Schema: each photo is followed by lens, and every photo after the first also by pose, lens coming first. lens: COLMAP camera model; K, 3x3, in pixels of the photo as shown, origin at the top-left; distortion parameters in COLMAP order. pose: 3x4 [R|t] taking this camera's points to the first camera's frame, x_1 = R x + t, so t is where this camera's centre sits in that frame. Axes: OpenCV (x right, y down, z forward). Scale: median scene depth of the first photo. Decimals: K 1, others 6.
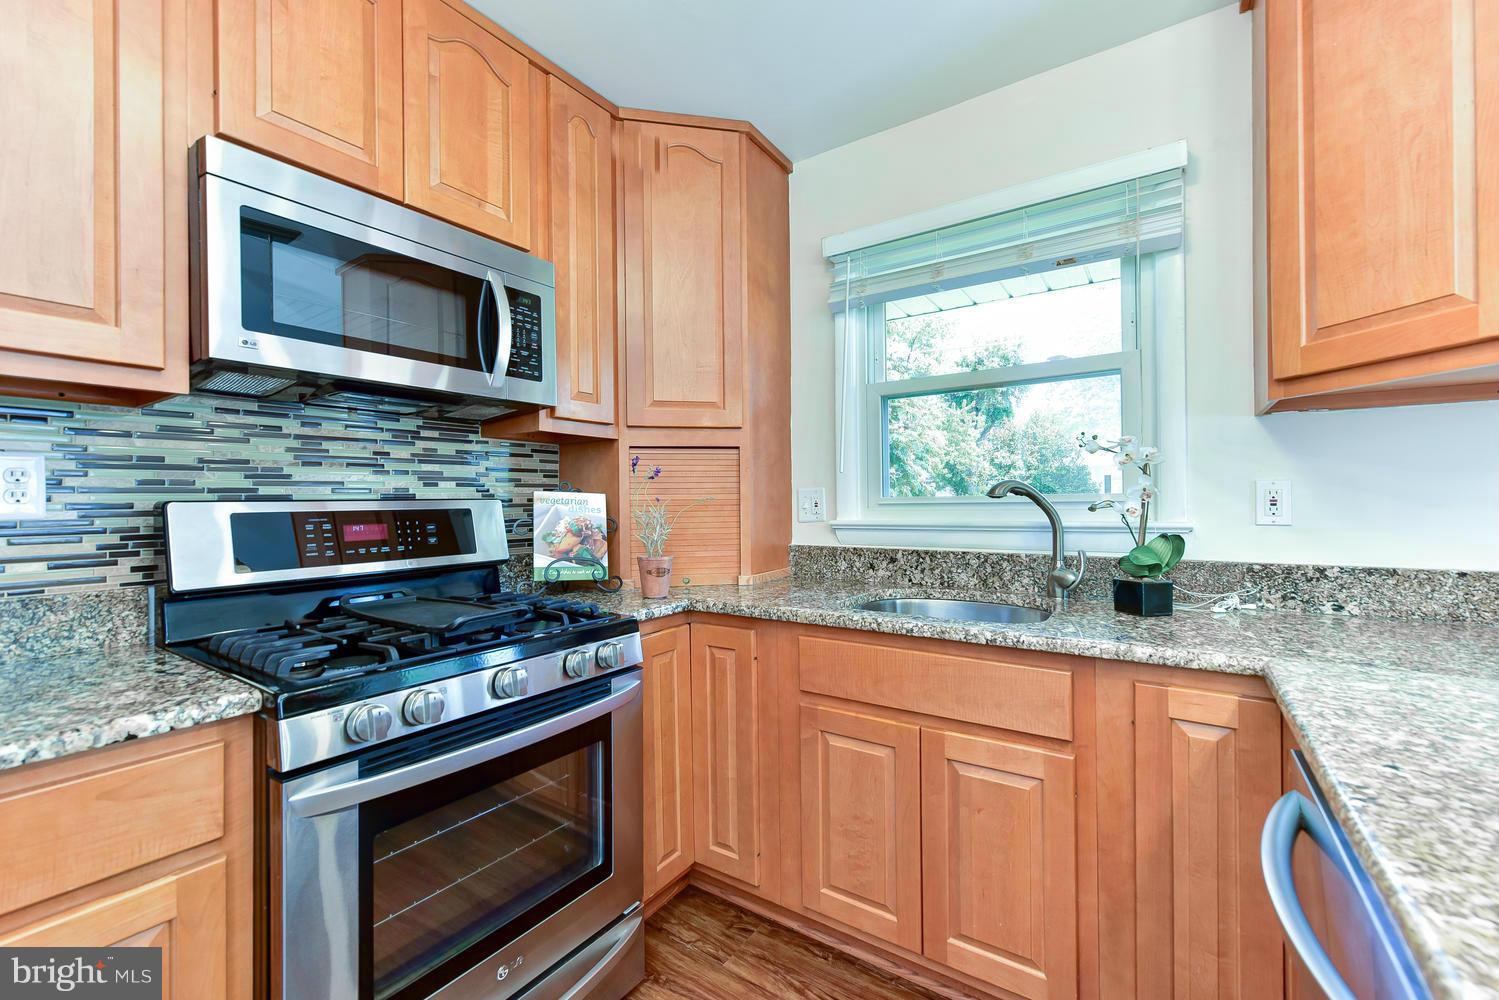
lens RADIAL K [[625.5, 0, 742.9], [0, 625.5, 498.5], [0, 0, 1]] dist [0.002542, -0.000020]
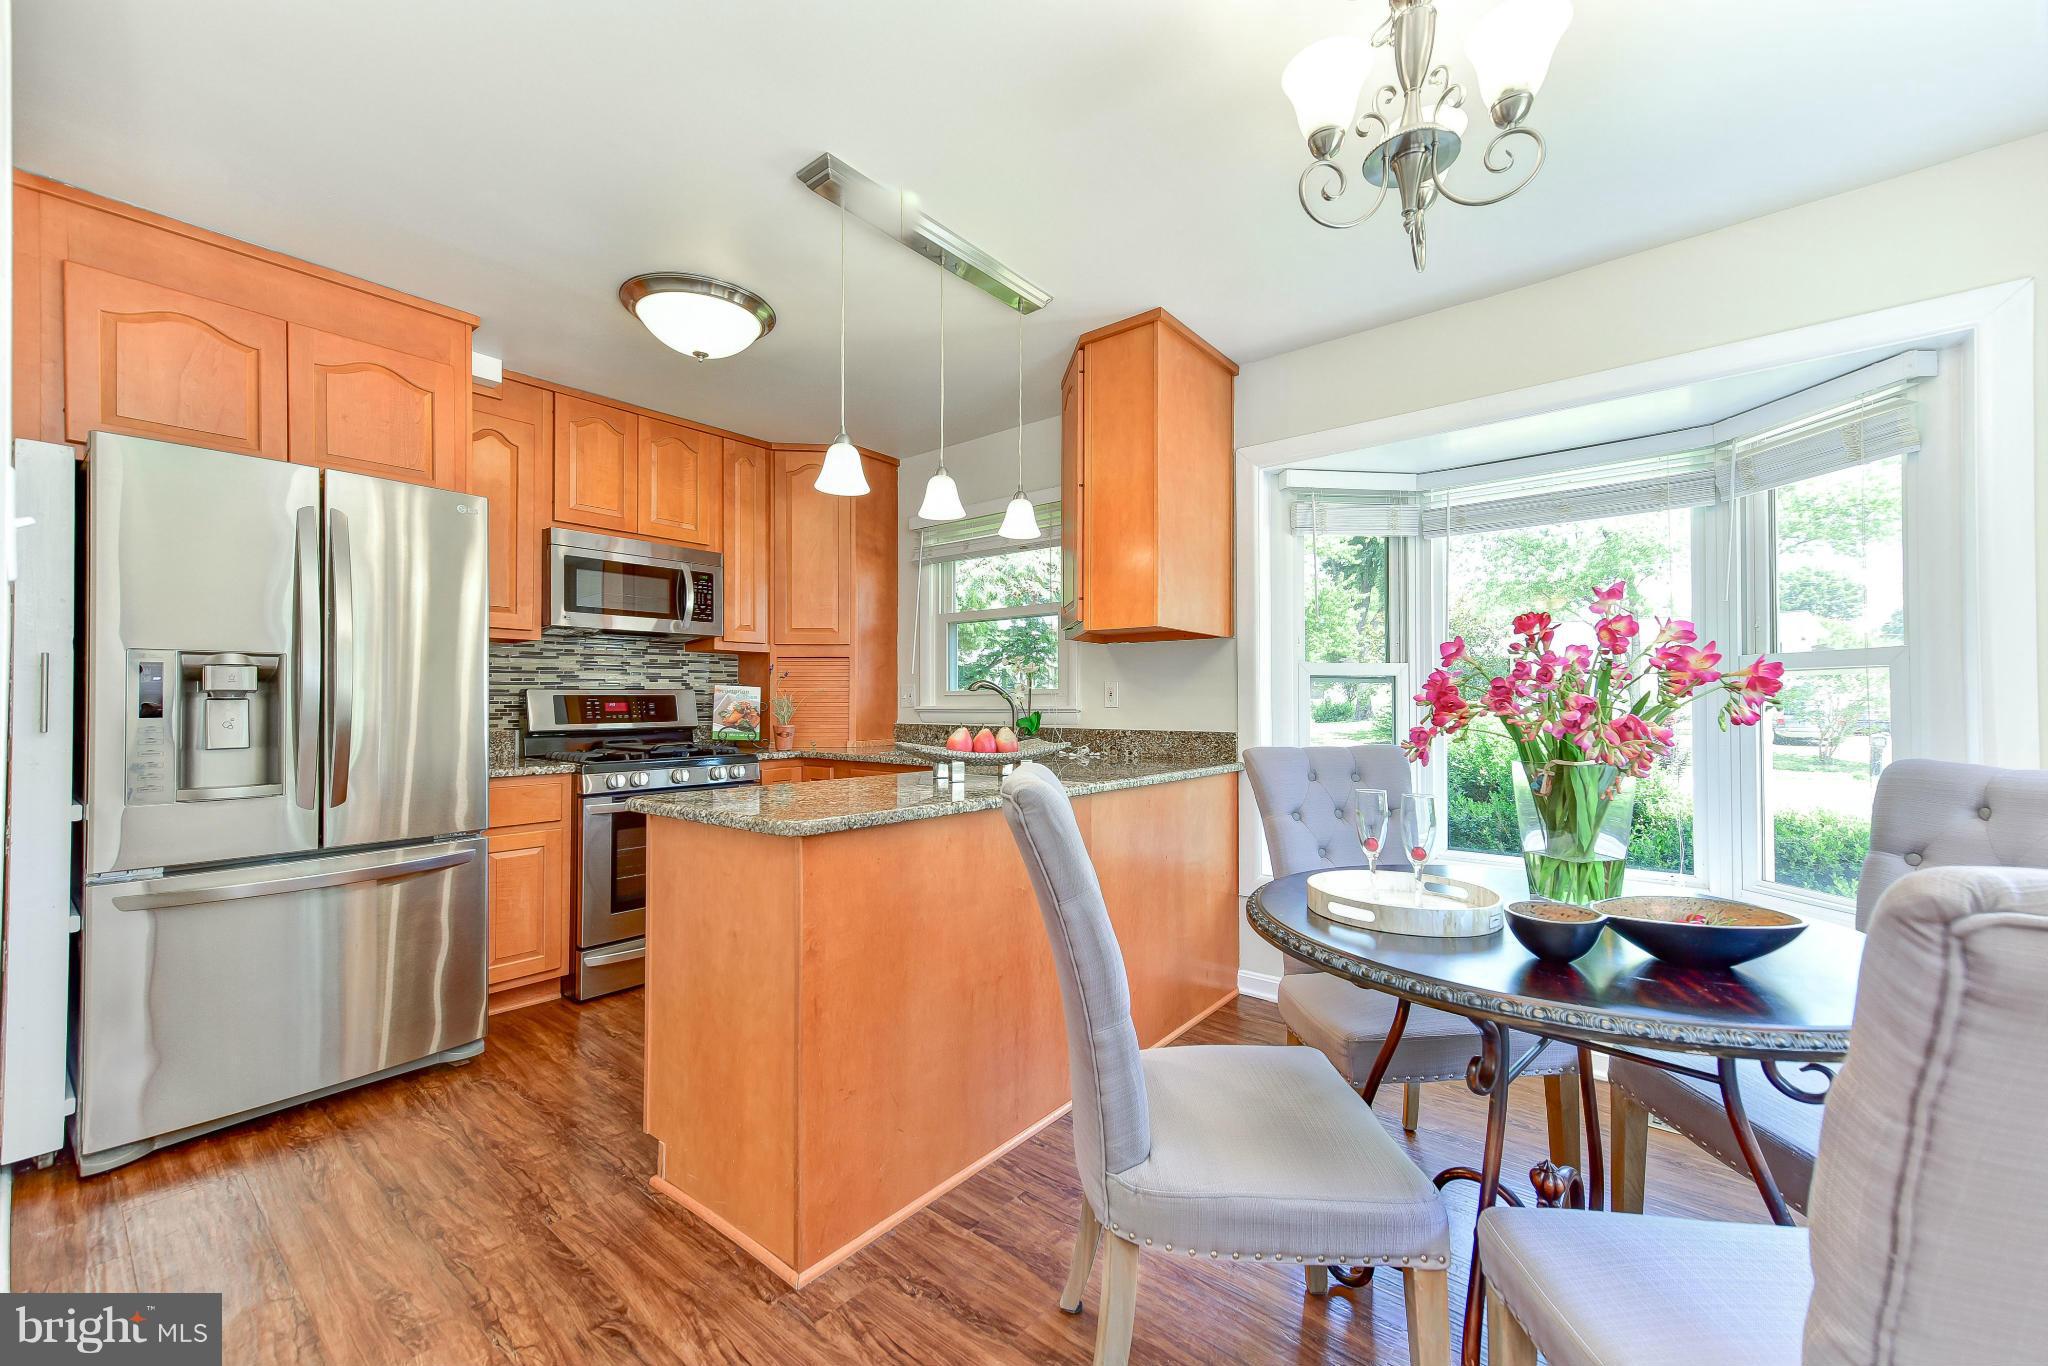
lens RADIAL K [[839.6, 0, 1014.3], [0, 839.6, 689.2], [0, 0, 1]] dist [0.012441, 0.000053]
pose [[0.994606, 0.006656, -0.103511, 0.784564], [-0.007676, 0.999926, -0.009462, 0.015654], [0.103441, 0.010205, 0.994583, -1.288427]]
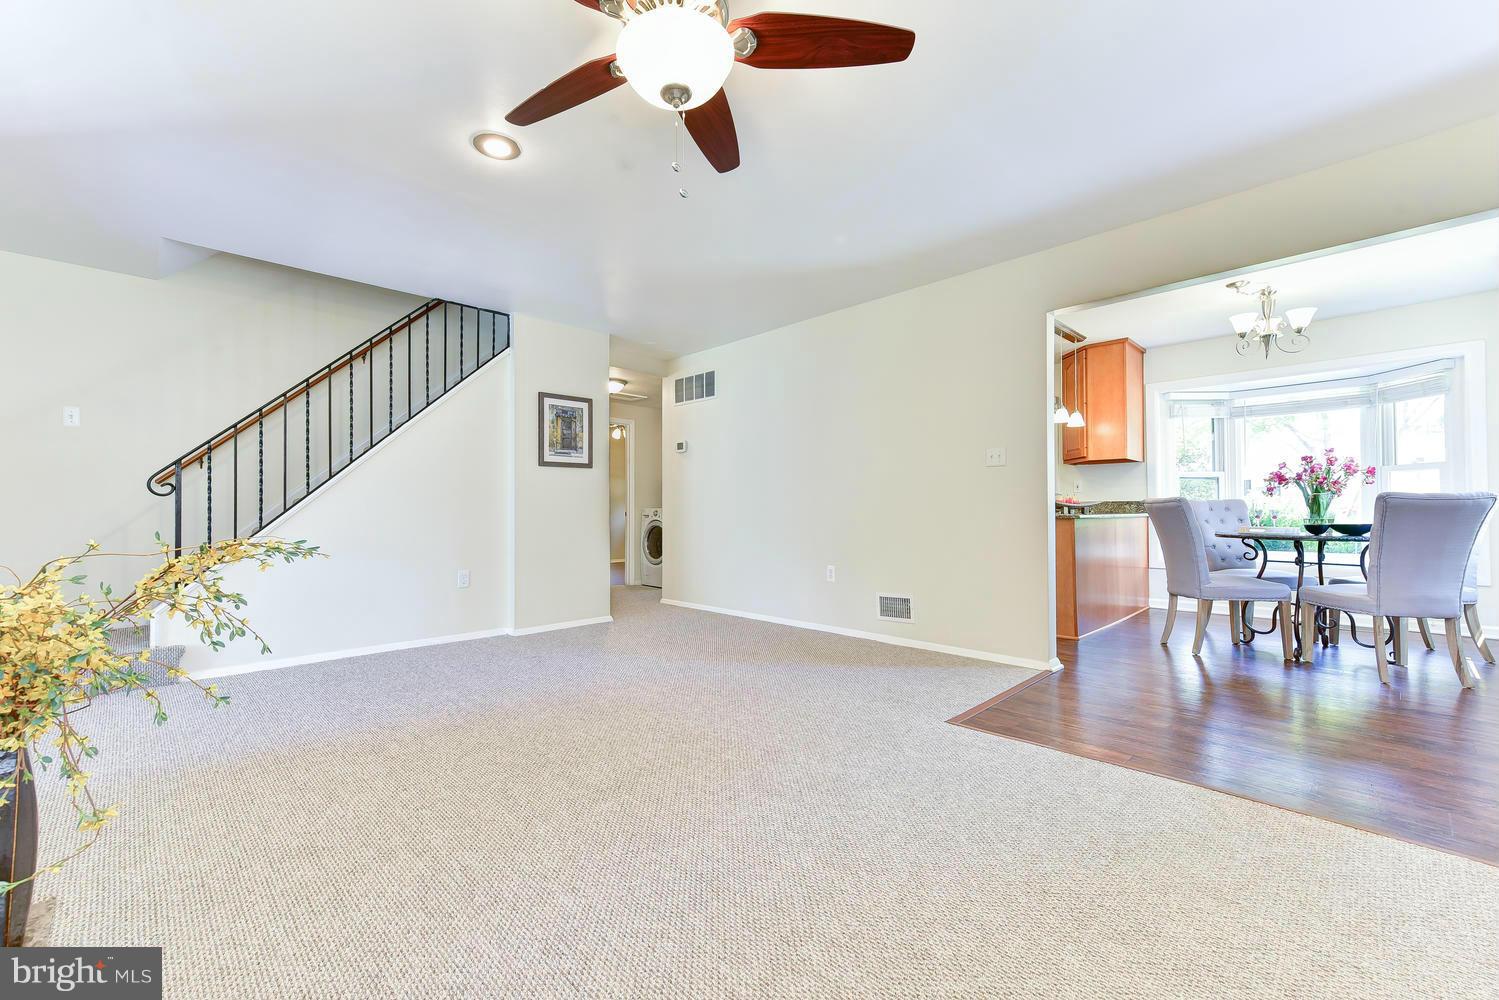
lens RADIAL K [[662.1, 0, 671.7], [0, 662.1, 501.6], [0, 0, 1]] dist [0.013261, -0.000011]
pose [[0.970328, 0.002229, -0.241782, -0.632228], [-0.004867, 0.999935, -0.010317, 0.152926], [0.241743, 0.011188, 0.970276, -3.652104]]
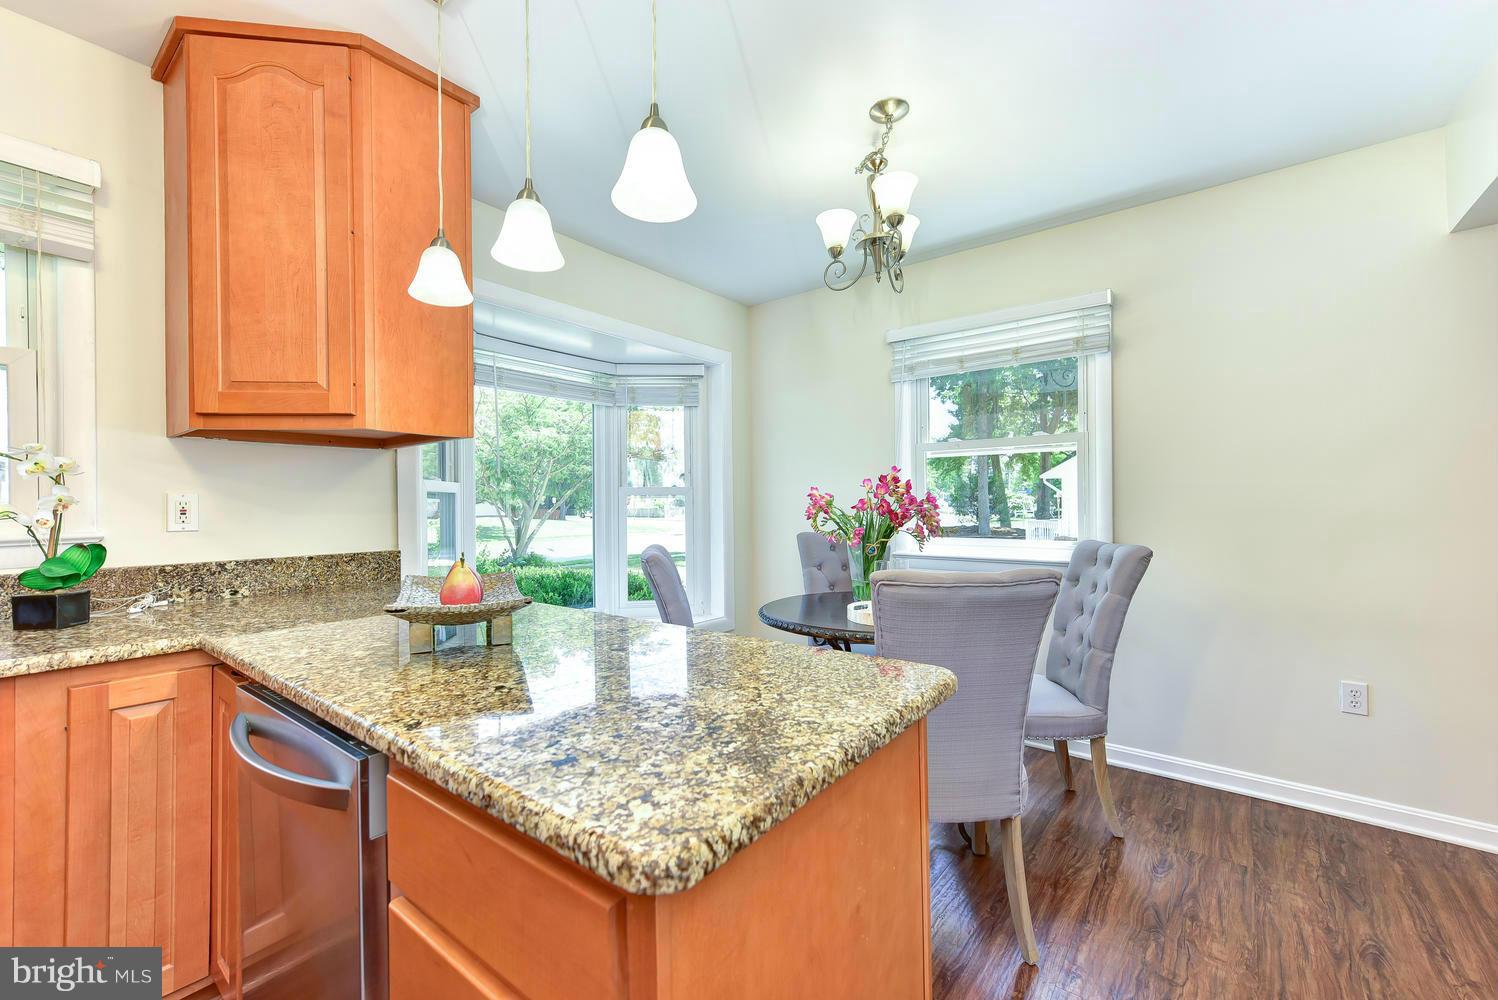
lens RADIAL K [[614.1, 0, 741.9], [0, 614.1, 504.5], [0, 0, 1]] dist [0.012441, 0.000053]
pose [[0.066412, 0.004327, 0.997783, -0.241753], [0.000907, 0.999990, -0.004397, -0.001900], [-0.997792, 0.001197, 0.066407, -0.126321]]
